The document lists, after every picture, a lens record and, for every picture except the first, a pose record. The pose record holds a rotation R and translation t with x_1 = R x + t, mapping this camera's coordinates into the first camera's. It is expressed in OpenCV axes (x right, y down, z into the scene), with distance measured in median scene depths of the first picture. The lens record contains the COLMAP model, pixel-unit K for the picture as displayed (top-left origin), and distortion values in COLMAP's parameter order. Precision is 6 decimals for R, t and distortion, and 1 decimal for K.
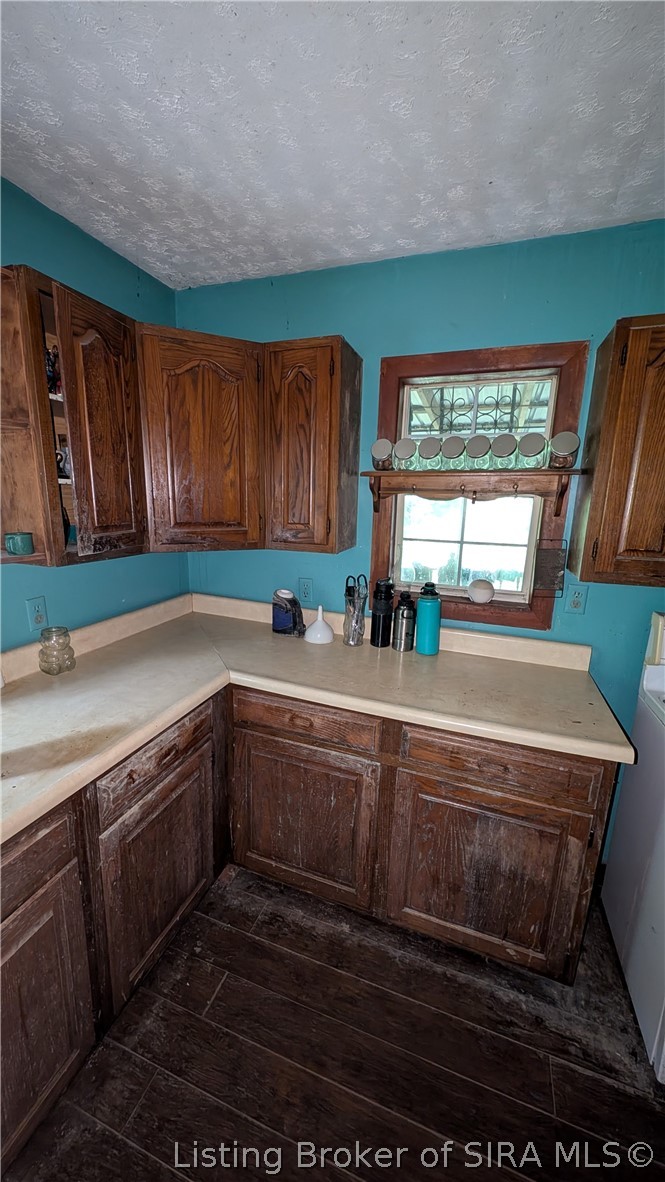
lens RADIAL K [[431.8, 0, 327.5], [0, 431.8, 589.9], [0, 0, 1]] dist [0.002782, -0.001947]
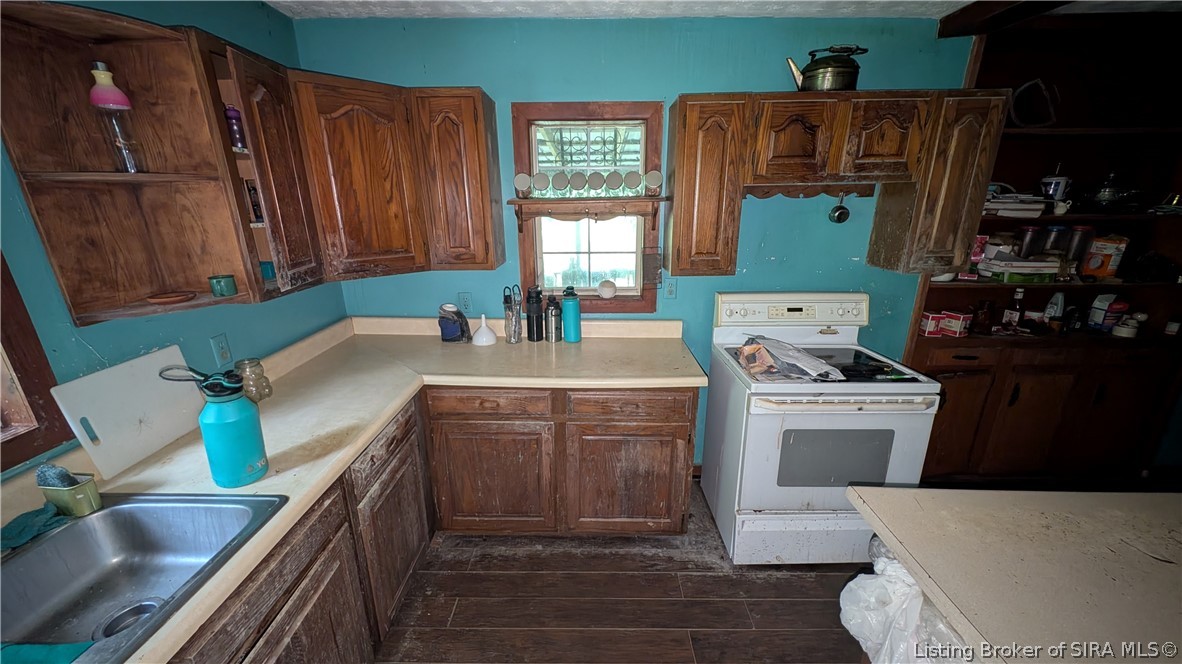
lens RADIAL K [[431.8, 0, 590.0], [0, 431.8, 333.6], [0, 0, 1]] dist [0.002782, -0.001947]
pose [[0.941039, -0.126990, 0.313558, -0.154602], [0.099274, 0.989726, 0.102898, -0.005035], [-0.323404, -0.065703, 0.943977, -0.297998]]
